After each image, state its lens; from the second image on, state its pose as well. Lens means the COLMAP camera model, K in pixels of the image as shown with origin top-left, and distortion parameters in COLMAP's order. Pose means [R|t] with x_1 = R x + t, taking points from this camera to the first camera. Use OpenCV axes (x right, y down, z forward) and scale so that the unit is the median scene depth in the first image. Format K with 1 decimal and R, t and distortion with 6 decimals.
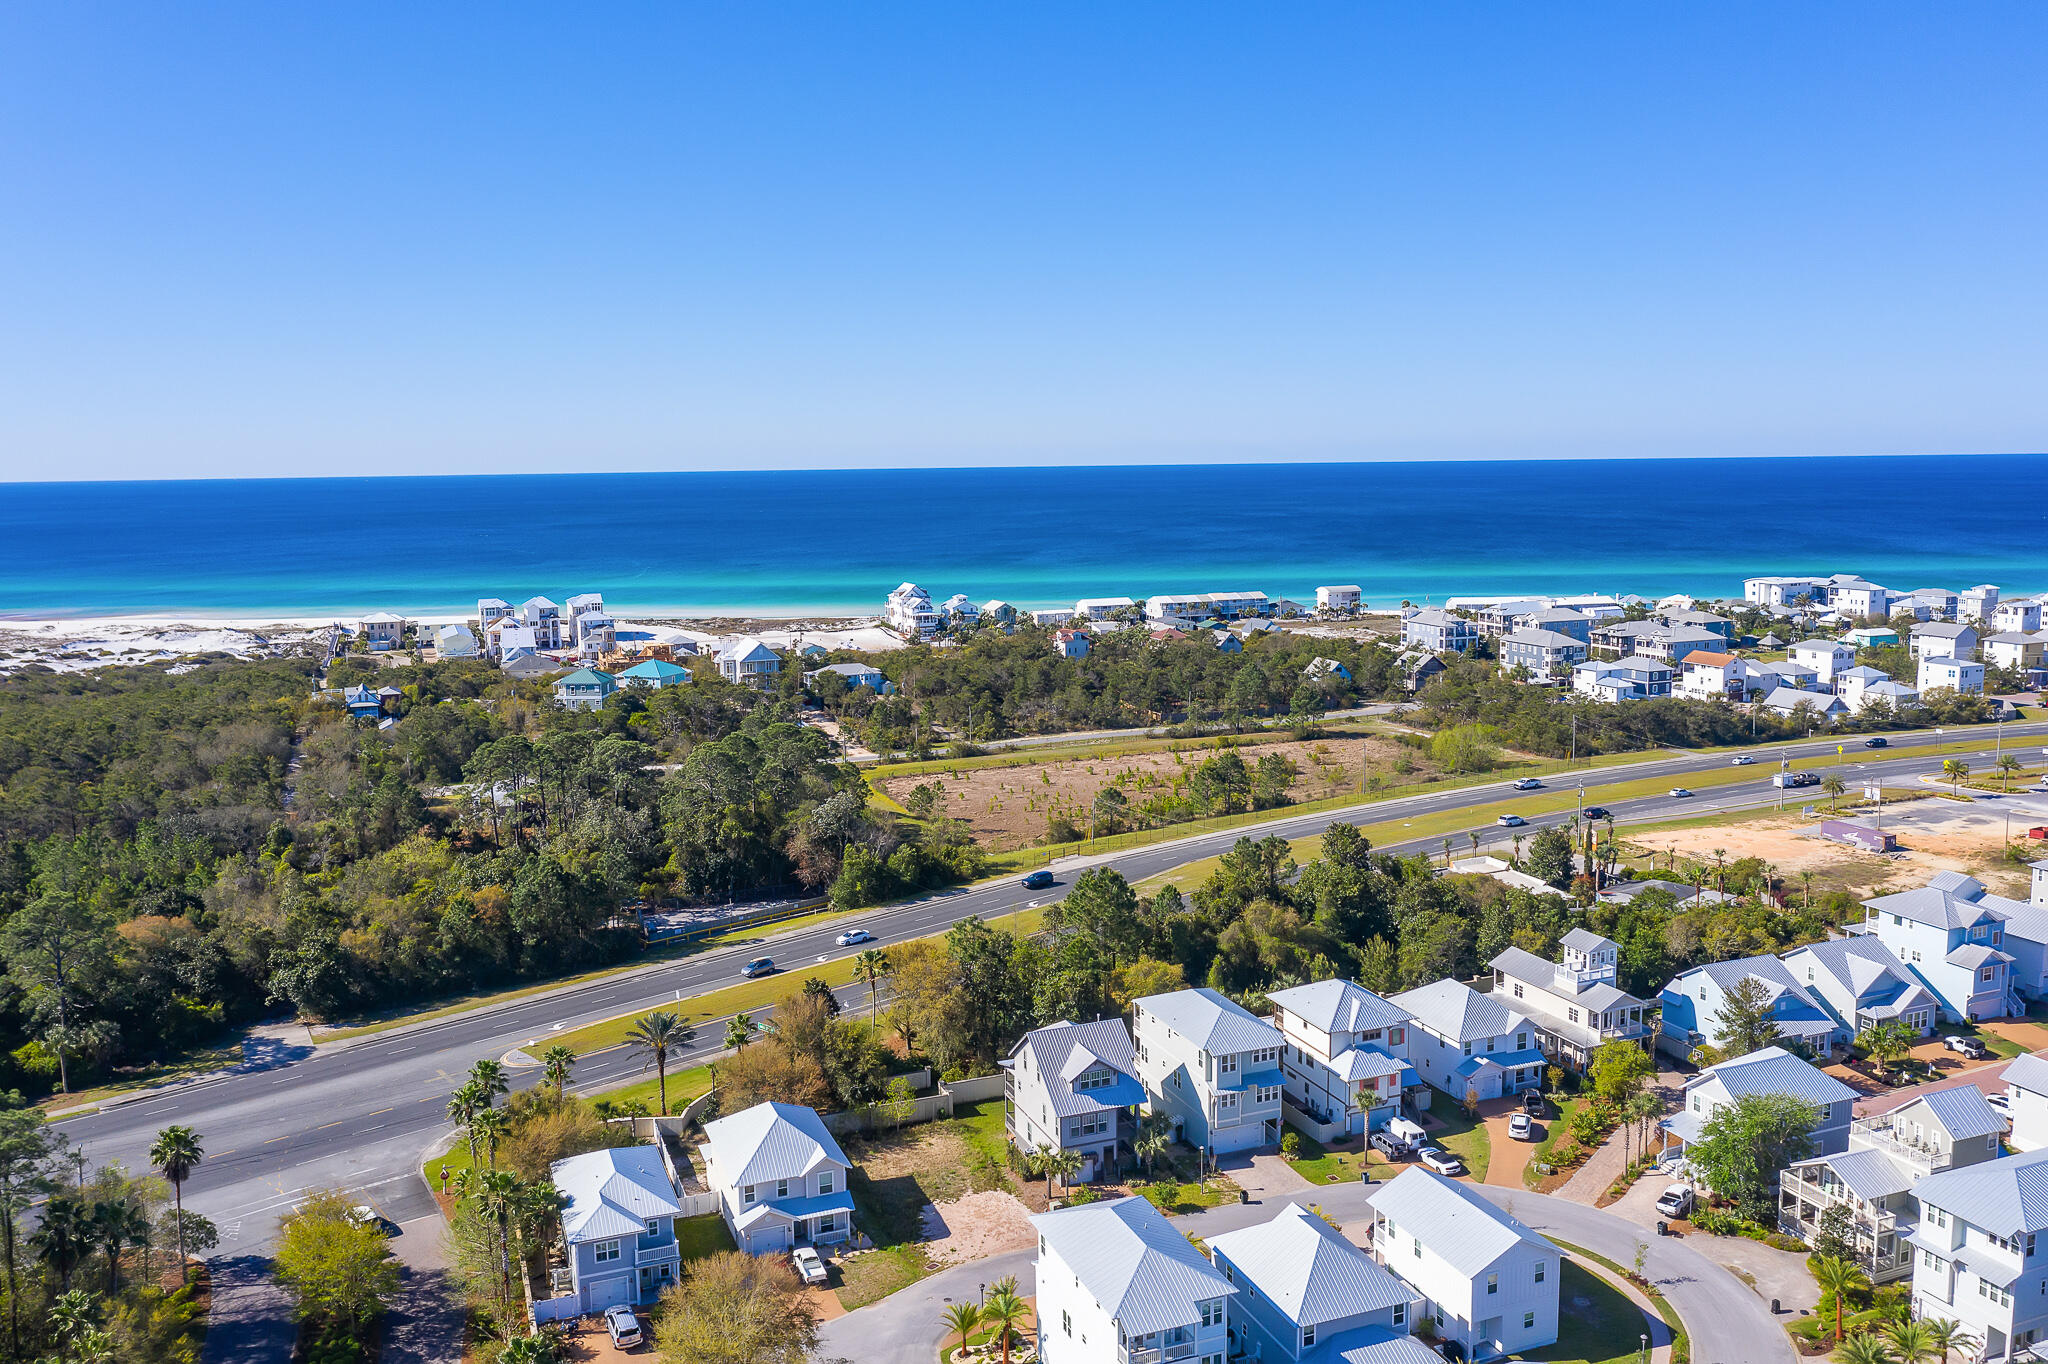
lens RADIAL K [[1610.2, 0, 1024.0], [0, 1610.2, 682.0], [0, 0, 1]] dist [-0.011844, -0.001169]
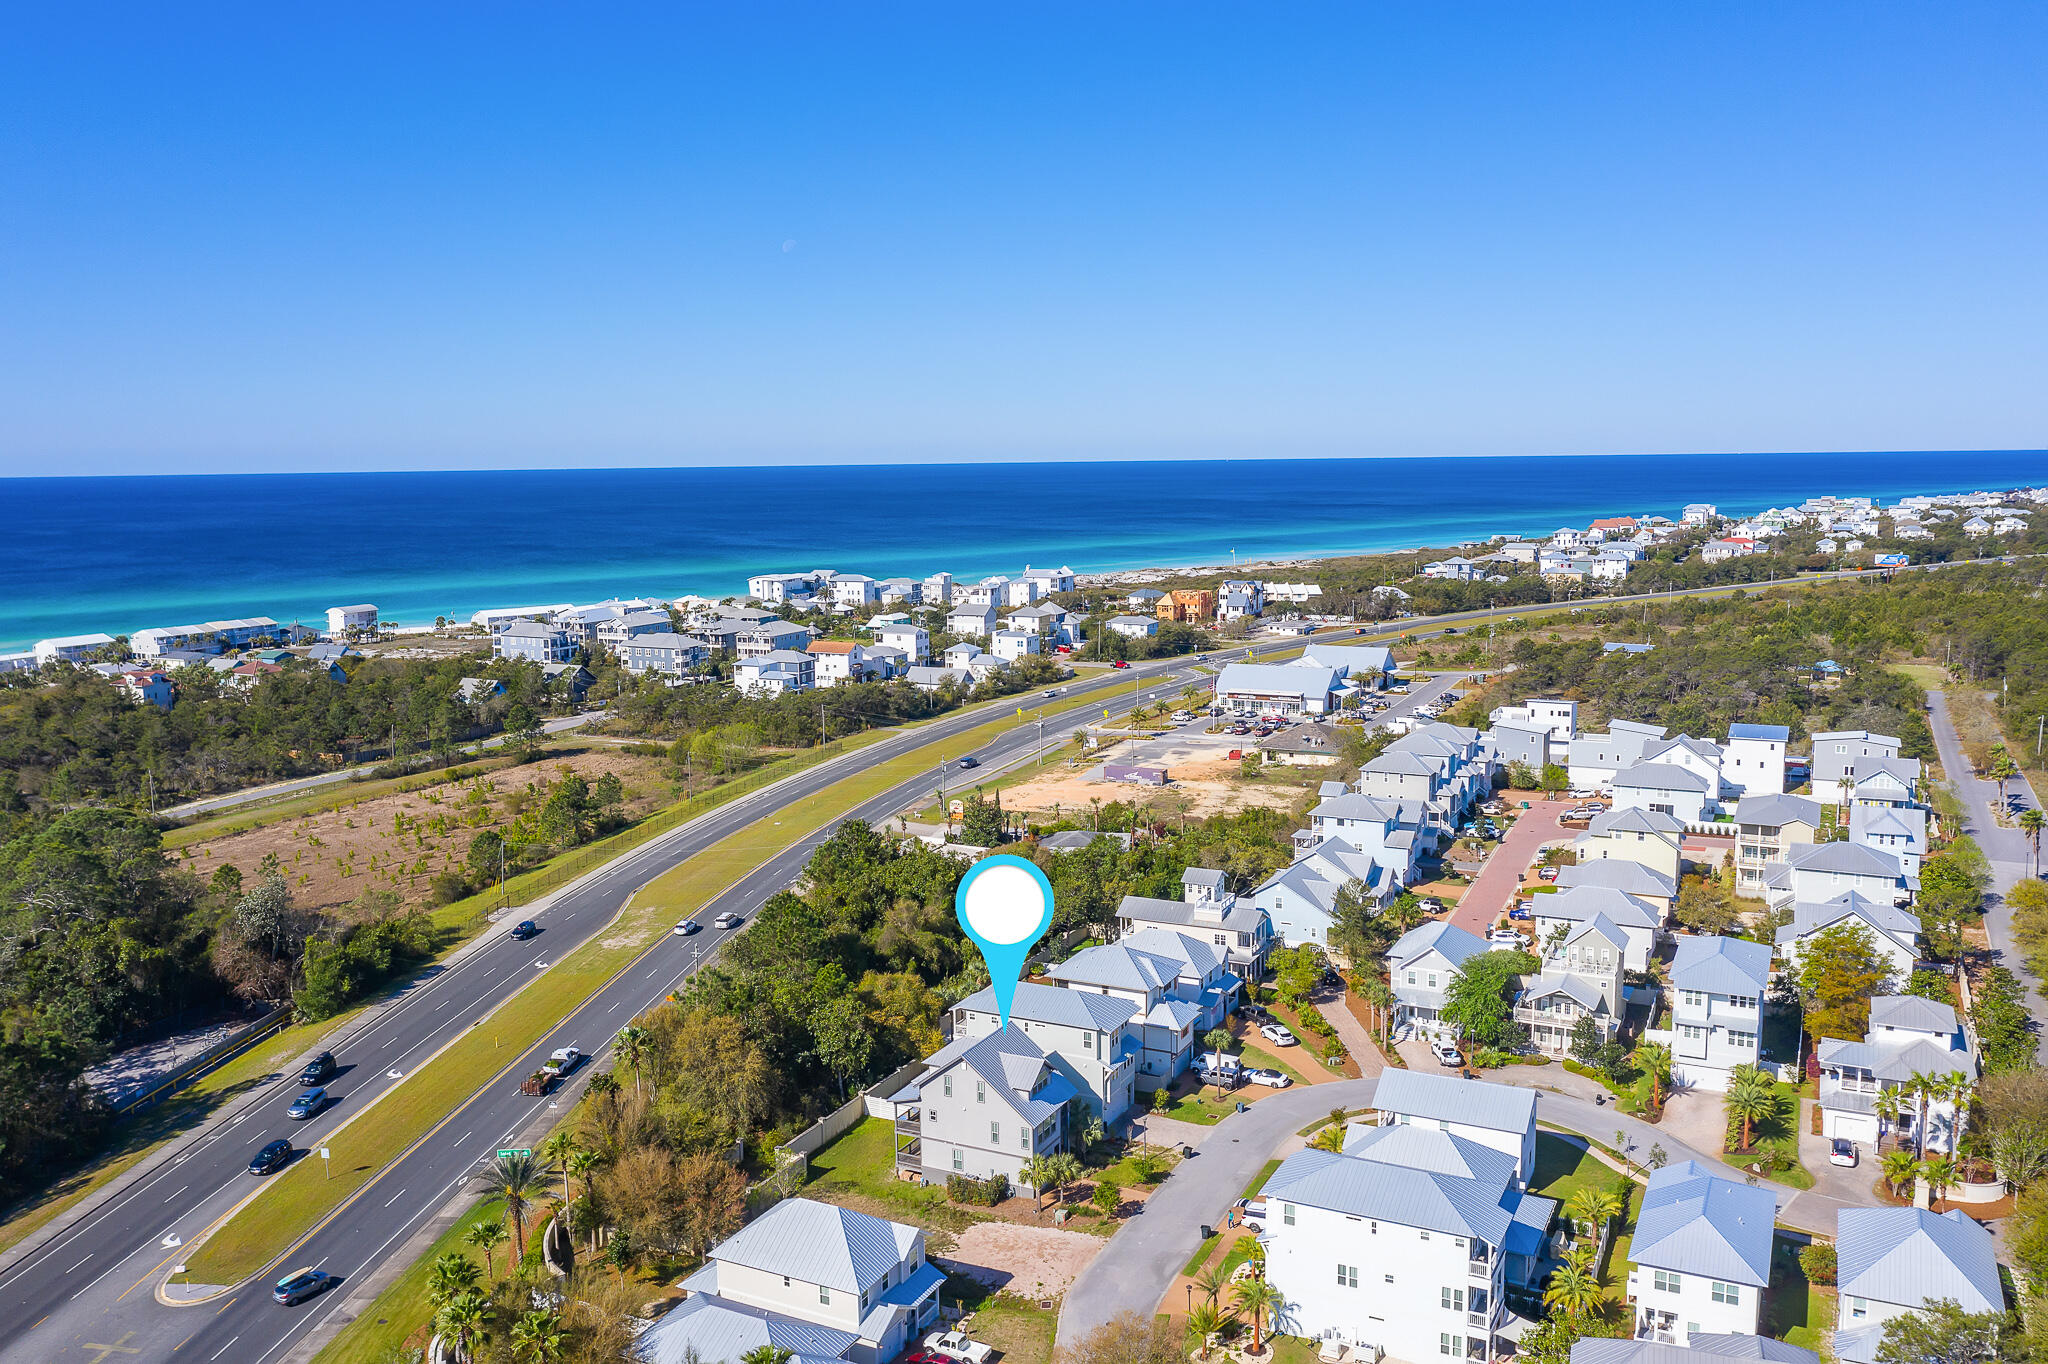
lens RADIAL K [[1610.2, 0, 1024.0], [0, 1610.2, 682.0], [0, 0, 1]] dist [-0.011844, -0.001169]
pose [[0.743720, -0.087675, 0.662717, -0.225018], [0.092881, 0.995299, 0.027440, -0.009682], [-0.662007, 0.041146, 0.748367, 0.097123]]
